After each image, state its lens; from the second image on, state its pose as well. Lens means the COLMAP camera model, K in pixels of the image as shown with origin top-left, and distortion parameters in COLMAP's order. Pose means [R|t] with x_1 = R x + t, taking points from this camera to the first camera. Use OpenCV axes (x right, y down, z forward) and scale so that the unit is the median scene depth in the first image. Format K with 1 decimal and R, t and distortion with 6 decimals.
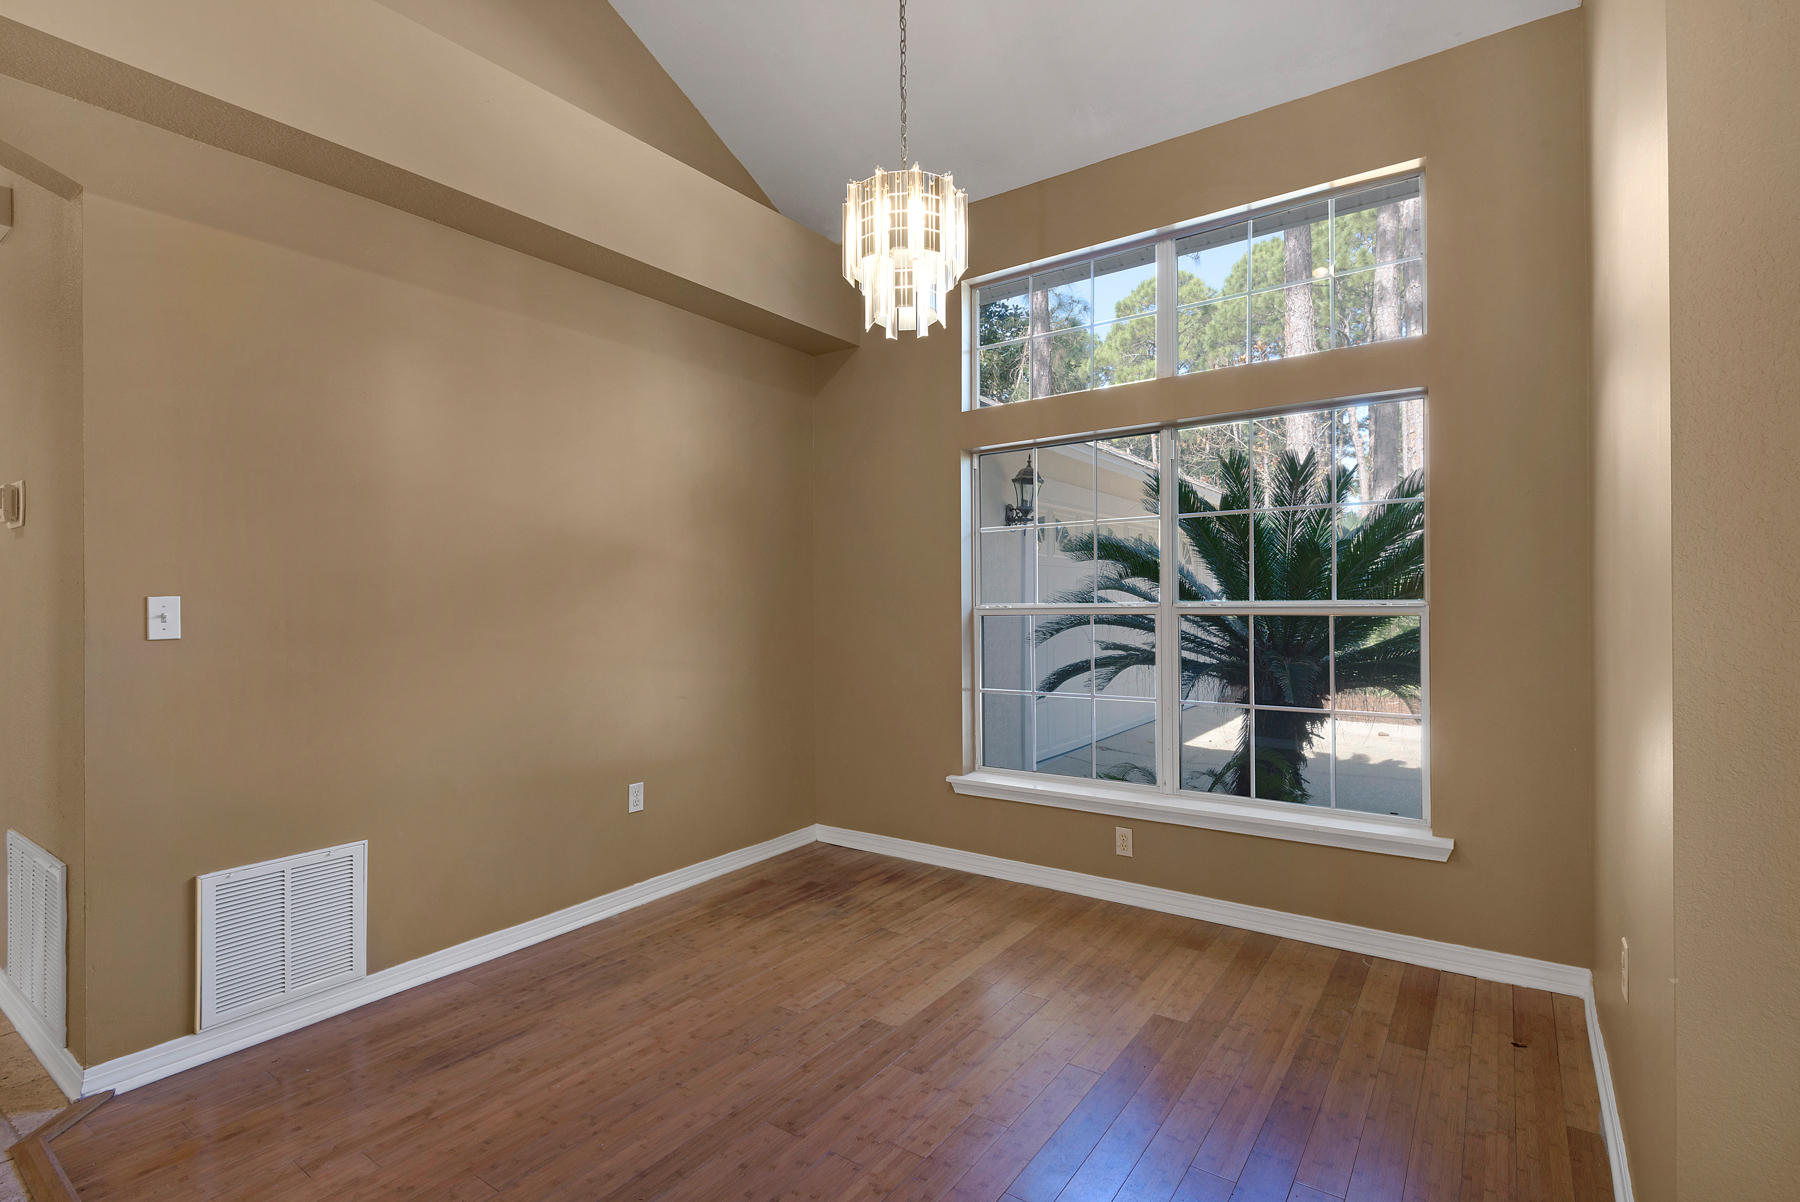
lens RADIAL K [[838.8, 0, 878.2], [0, 838.8, 601.2], [0, 0, 1]] dist [0.032019, -0.025922]
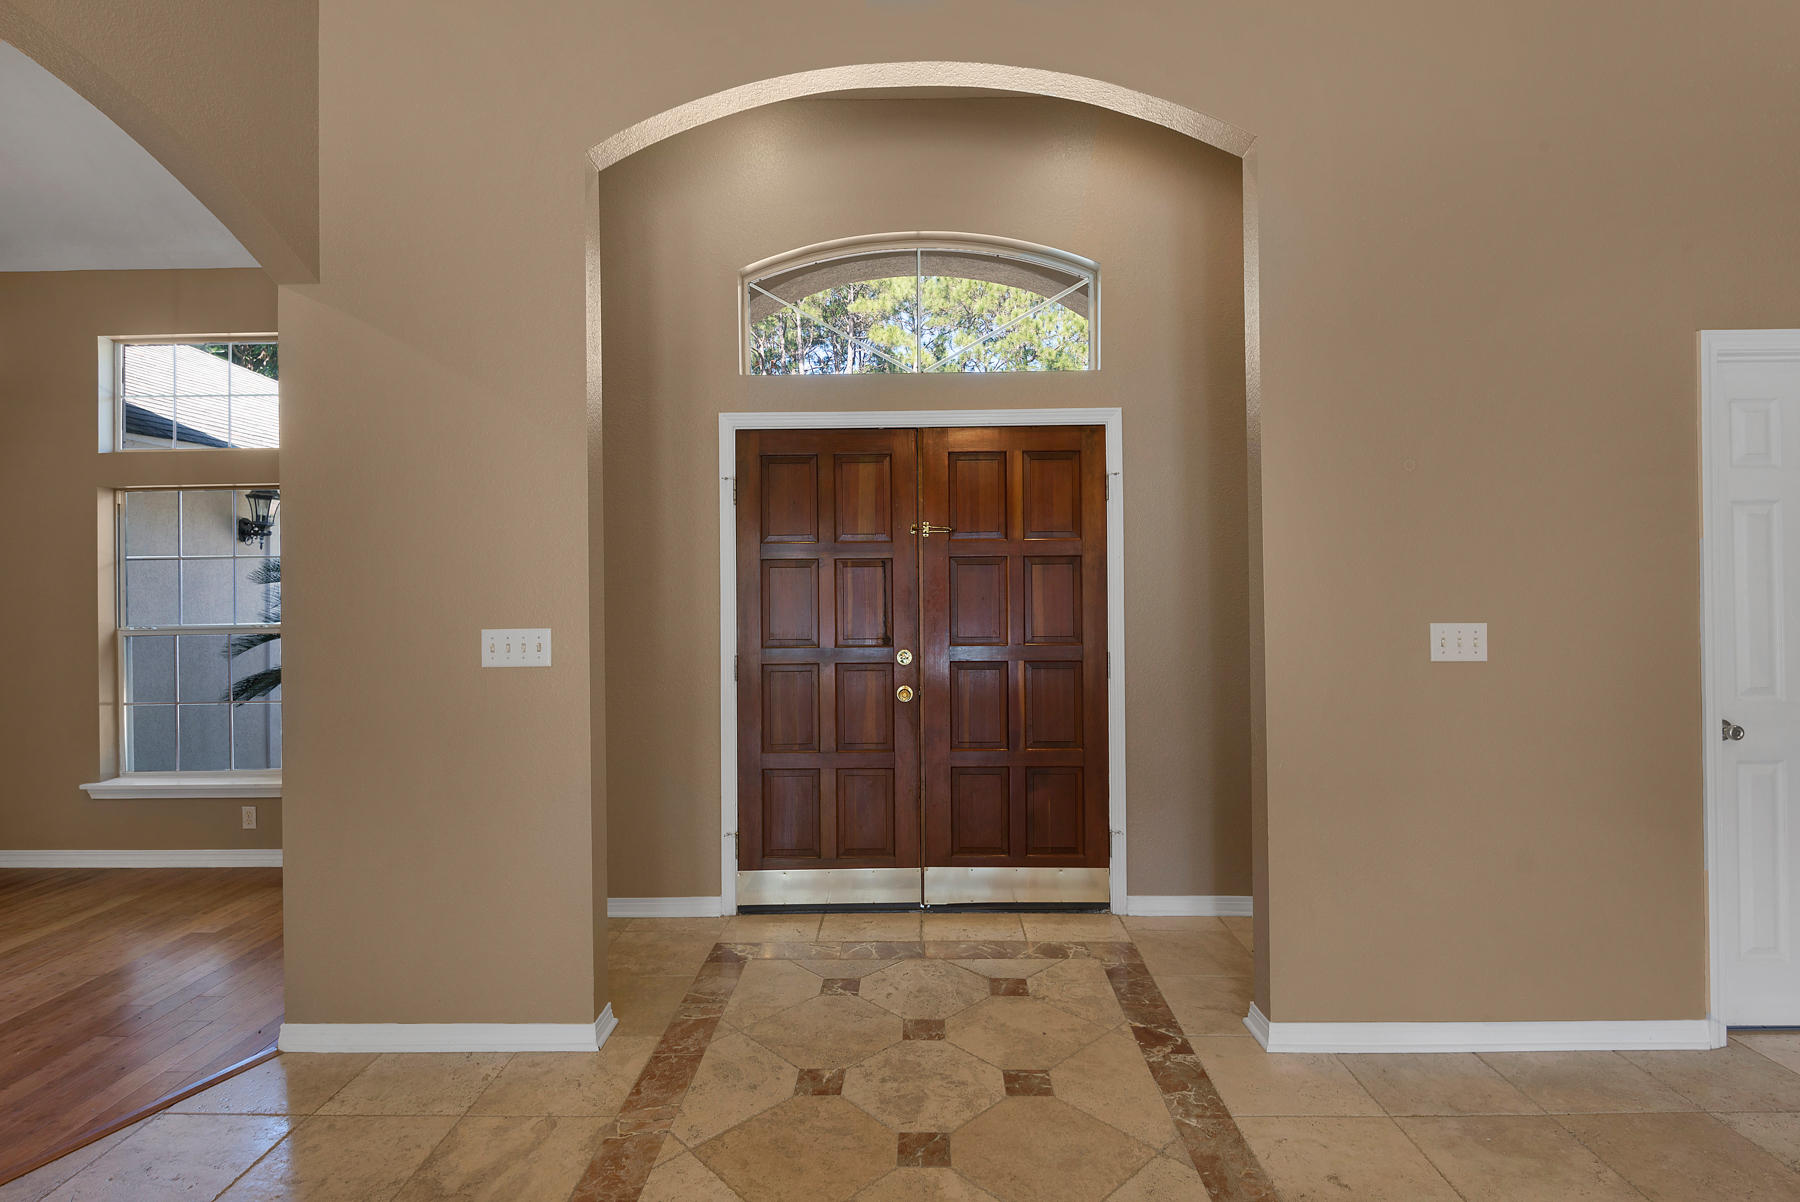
lens RADIAL K [[880.4, 0, 900.7], [0, 880.4, 578.3], [0, 0, 1]] dist [0.034737, -0.021963]
pose [[0.816895, 0.003680, 0.576775, 0.316625], [-0.000861, 0.999986, -0.005162, -0.061757], [-0.576786, 0.003720, 0.816887, -0.634065]]
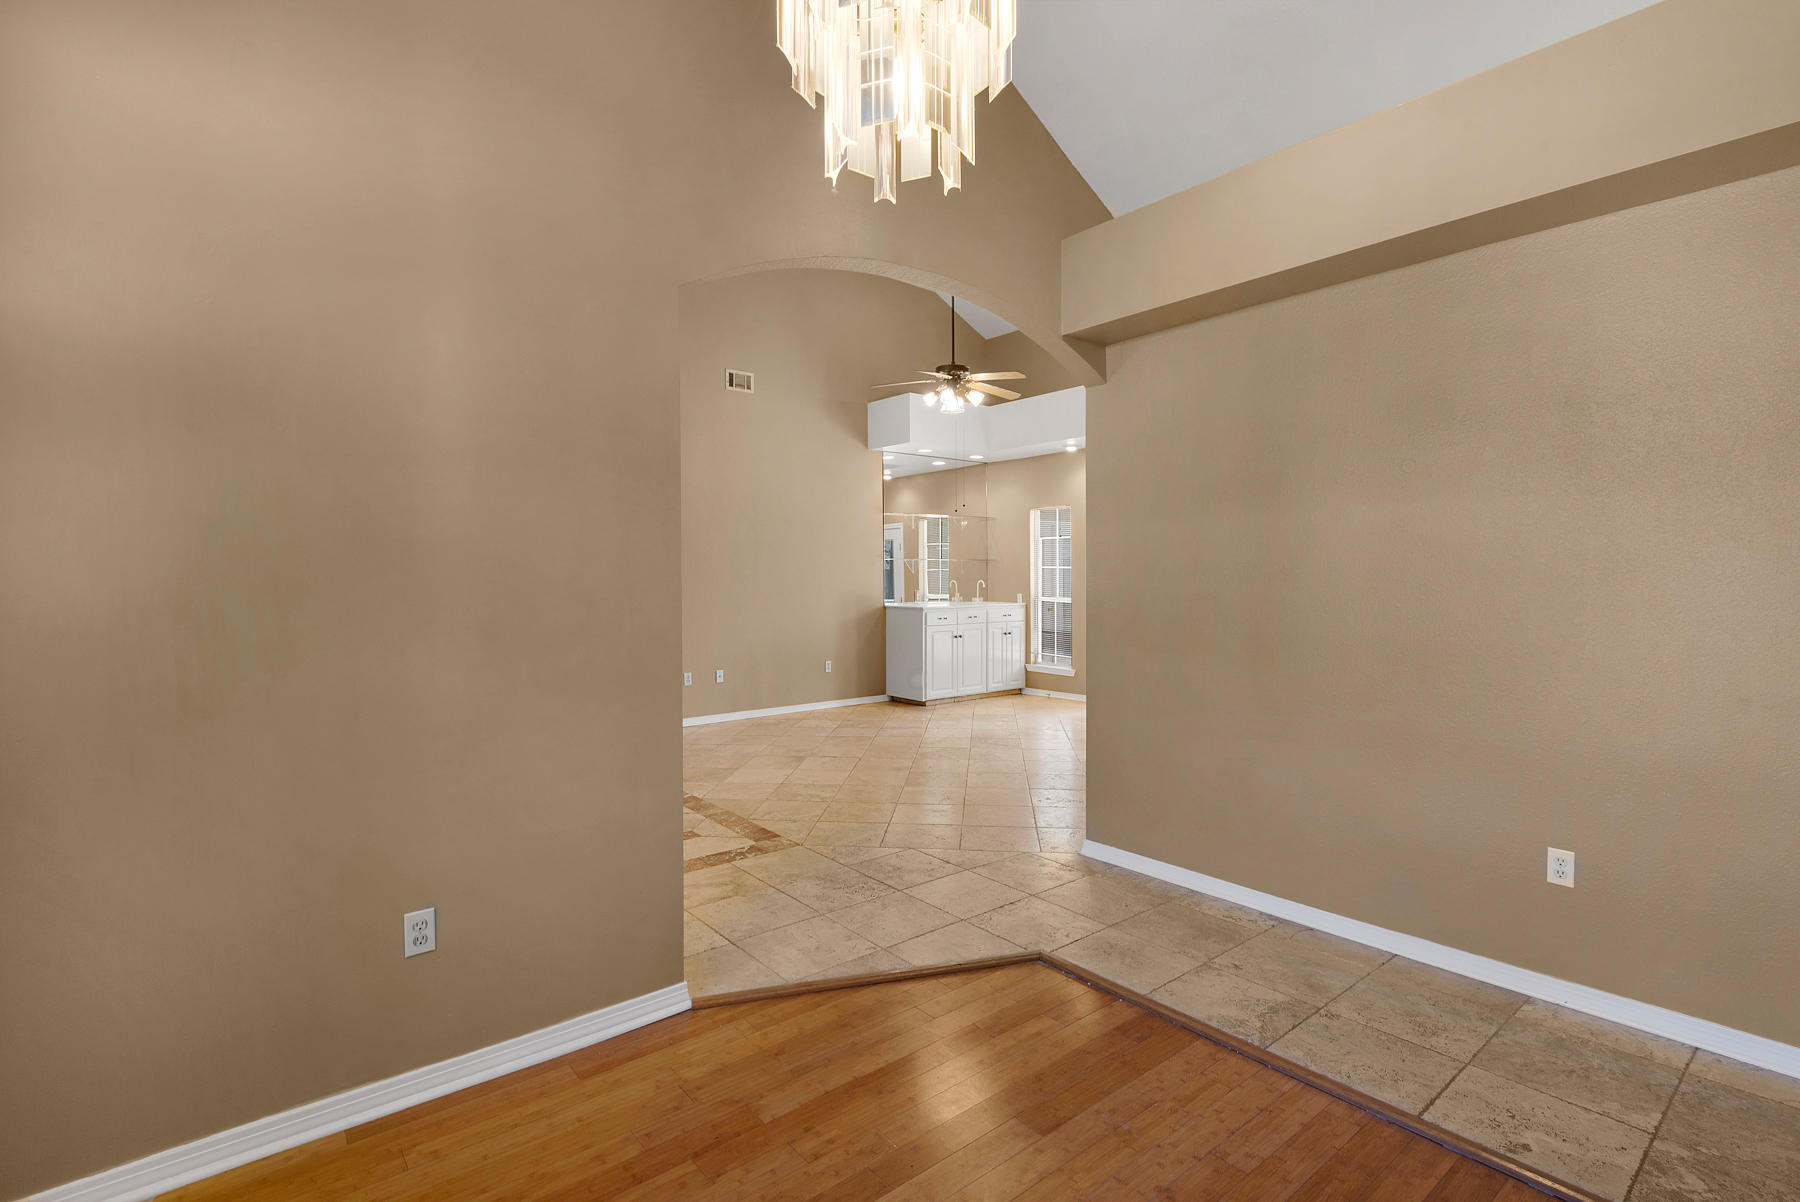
lens RADIAL K [[838.8, 0, 878.2], [0, 838.8, 601.2], [0, 0, 1]] dist [0.032019, -0.025922]
pose [[-0.962569, 0.008611, 0.270901, -0.061556], [0.016448, 0.999509, 0.026671, -0.046282], [-0.270539, 0.030128, -0.962238, 1.018682]]
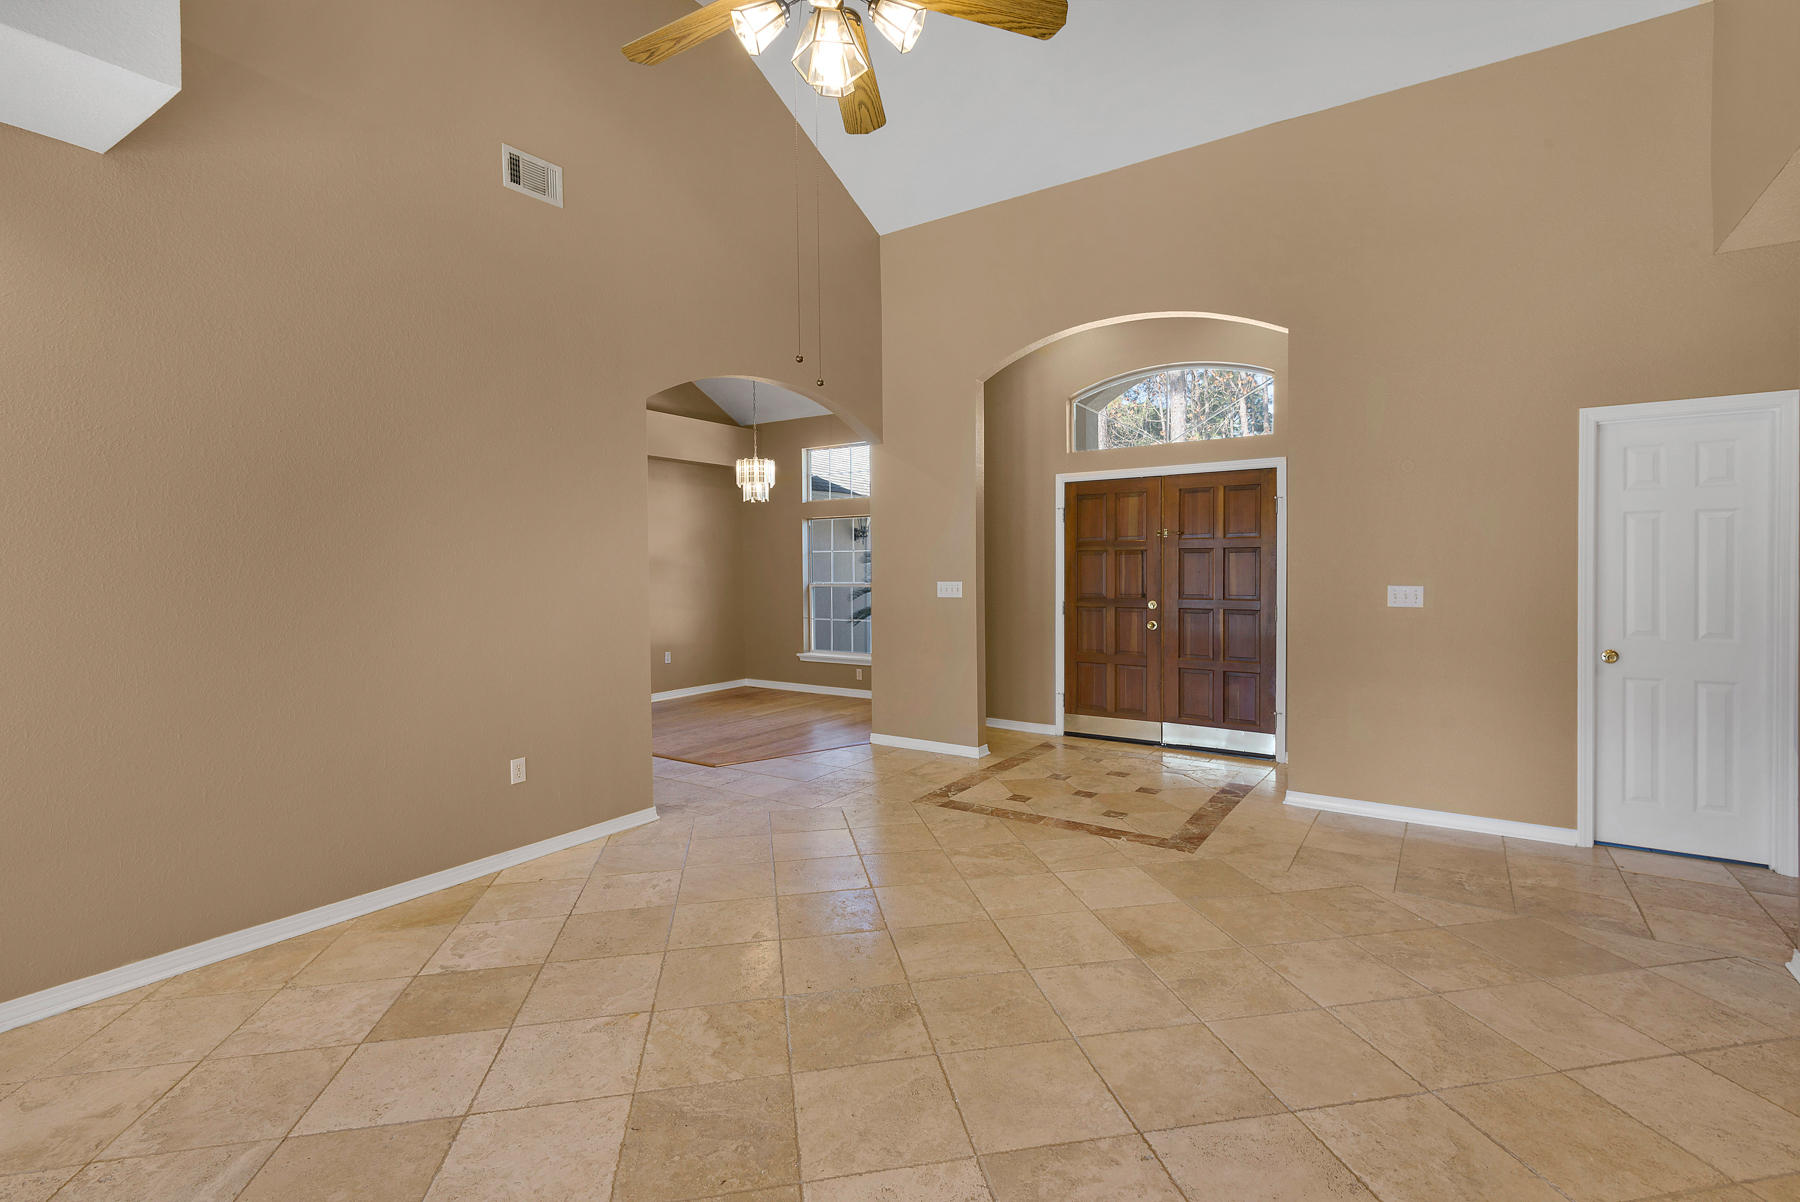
lens RADIAL K [[811.4, 0, 903.3], [0, 811.4, 618.8], [0, 0, 1]] dist [0.011556, -0.000229]
pose [[0.999011, 0.001798, 0.044439, 0.316627], [-0.004821, 0.997673, 0.068016, -0.058672], [-0.044213, -0.068163, 0.996694, -1.503793]]
